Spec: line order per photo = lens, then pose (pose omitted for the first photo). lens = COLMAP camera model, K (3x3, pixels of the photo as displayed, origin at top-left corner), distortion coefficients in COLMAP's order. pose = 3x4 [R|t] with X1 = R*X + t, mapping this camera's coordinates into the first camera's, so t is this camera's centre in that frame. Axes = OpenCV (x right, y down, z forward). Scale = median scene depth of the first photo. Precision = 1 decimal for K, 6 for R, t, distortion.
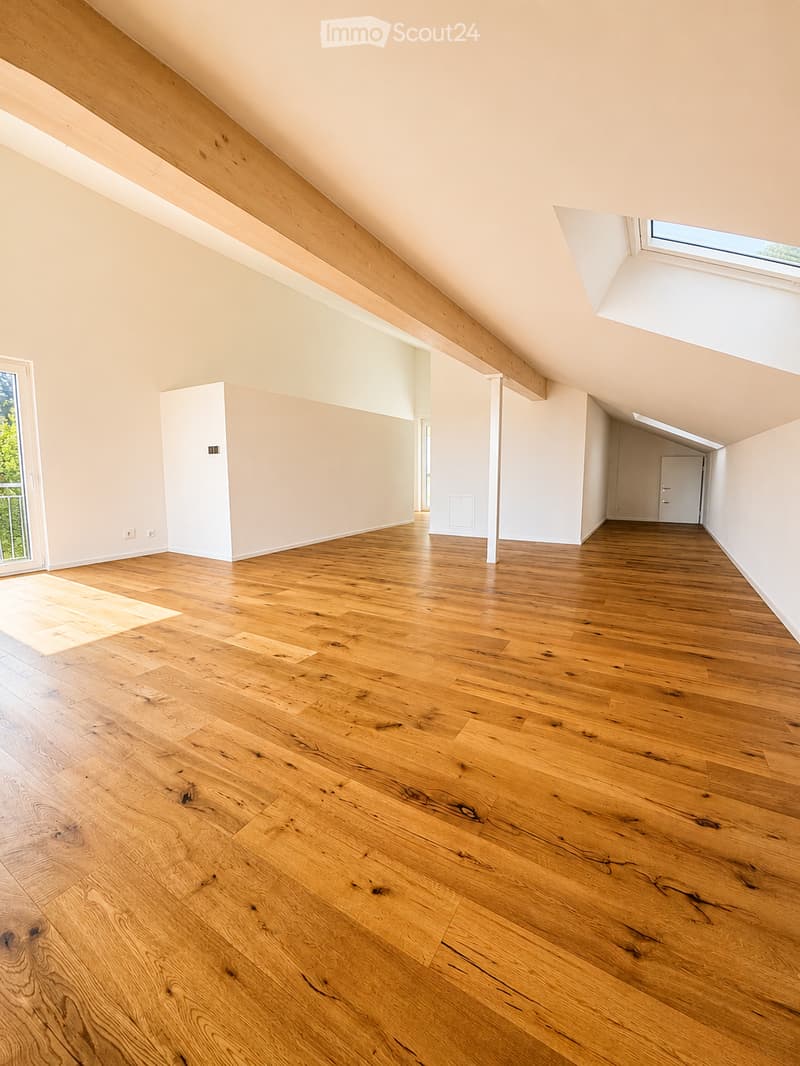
lens RADIAL K [[426.1, 0, 400.3], [0, 426.1, 514.9], [0, 0, 1]] dist [0.000225, 0.000029]
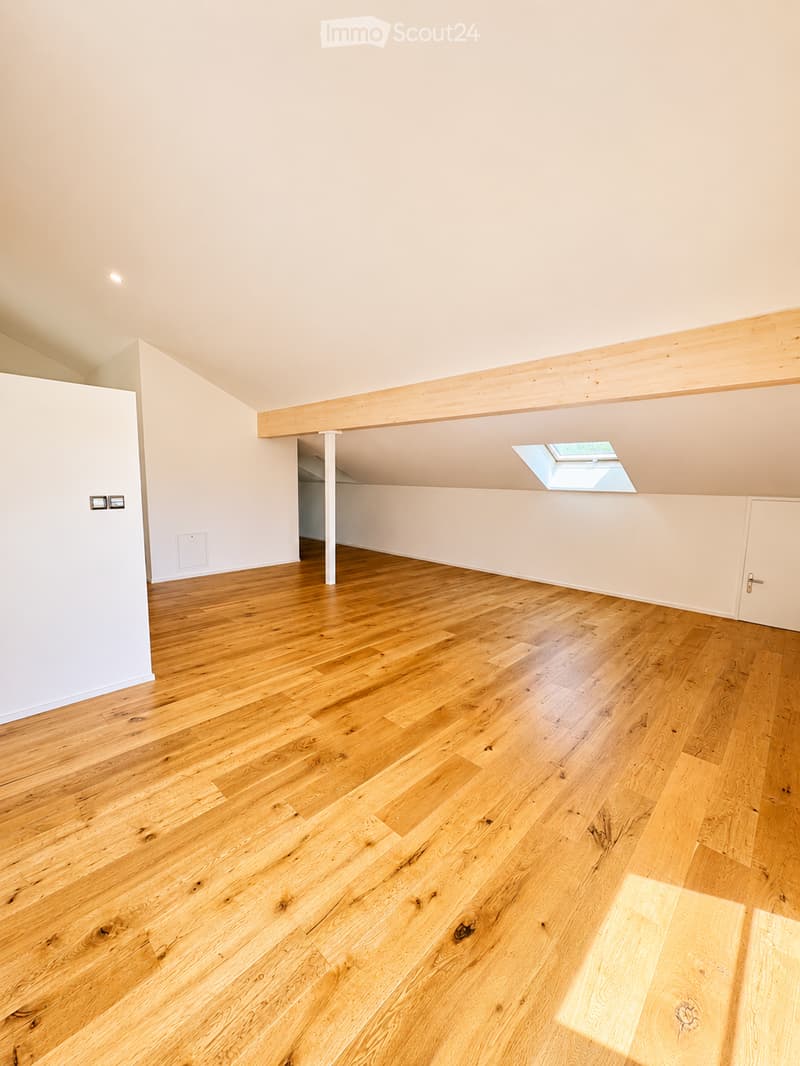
lens RADIAL K [[434.1, 0, 400.0], [0, 434.1, 533.0], [0, 0, 1]] dist [-0.000208, -0.000003]
pose [[0.214355, -0.119648, 0.969400, -1.431795], [0.078977, 0.991343, 0.104893, -0.229230], [-0.973558, 0.054076, 0.221949, 0.835187]]
